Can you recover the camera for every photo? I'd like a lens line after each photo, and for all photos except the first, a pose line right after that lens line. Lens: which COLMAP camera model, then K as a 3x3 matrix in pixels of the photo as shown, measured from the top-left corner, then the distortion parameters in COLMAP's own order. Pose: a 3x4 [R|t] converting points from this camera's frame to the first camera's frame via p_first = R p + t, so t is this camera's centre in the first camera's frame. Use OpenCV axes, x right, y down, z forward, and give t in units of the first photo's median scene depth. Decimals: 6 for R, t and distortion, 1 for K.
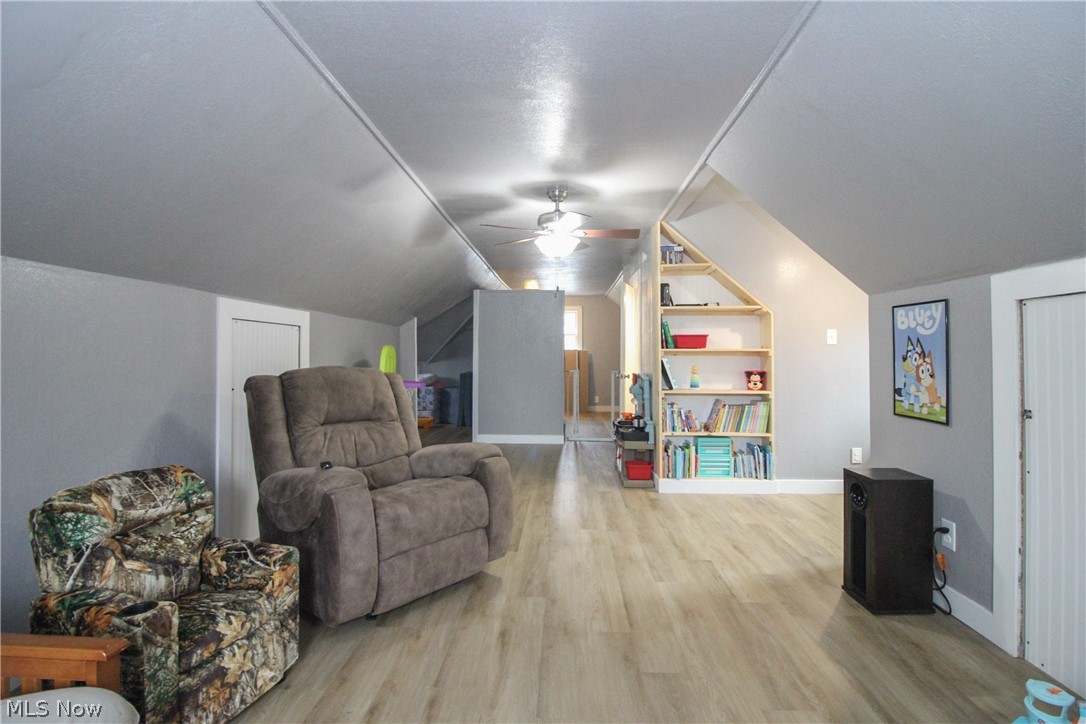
lens RADIAL K [[526.9, 0, 548.6], [0, 526.9, 343.0], [0, 0, 1]] dist [0.002127, -0.014443]
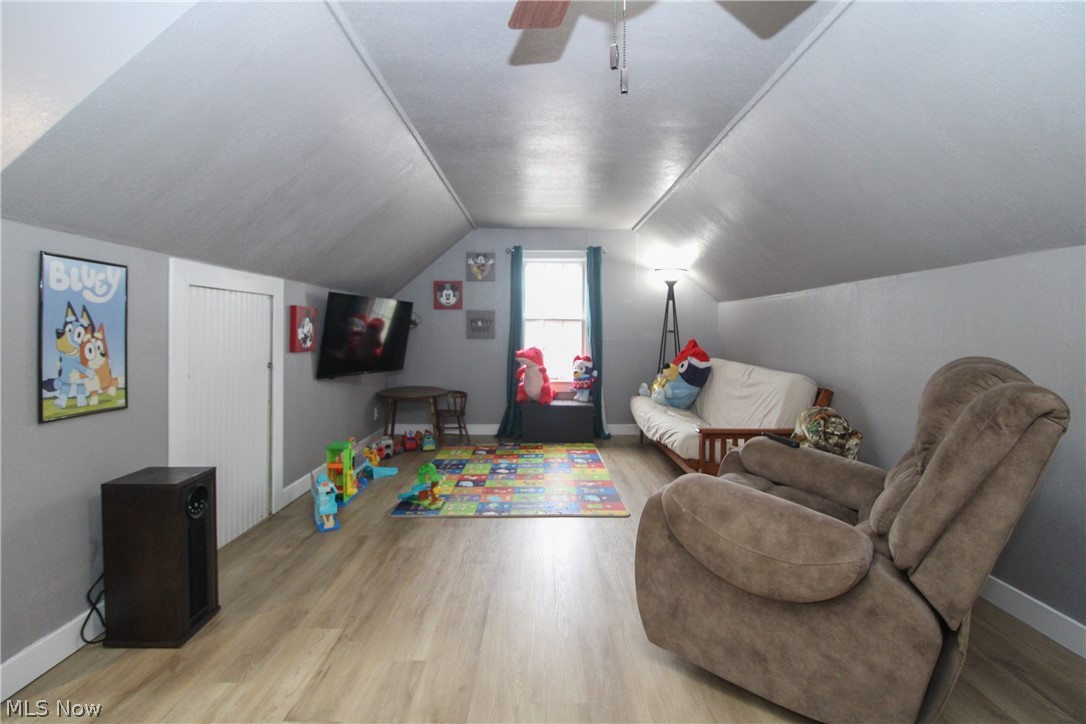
lens RADIAL K [[526.9, 0, 548.6], [0, 526.9, 343.0], [0, 0, 1]] dist [0.002127, -0.014443]
pose [[-0.998656, -0.004524, -0.051622, 0.084680], [-0.004401, 0.999987, -0.002488, 0.042279], [0.051633, -0.002258, -0.998664, 1.784014]]
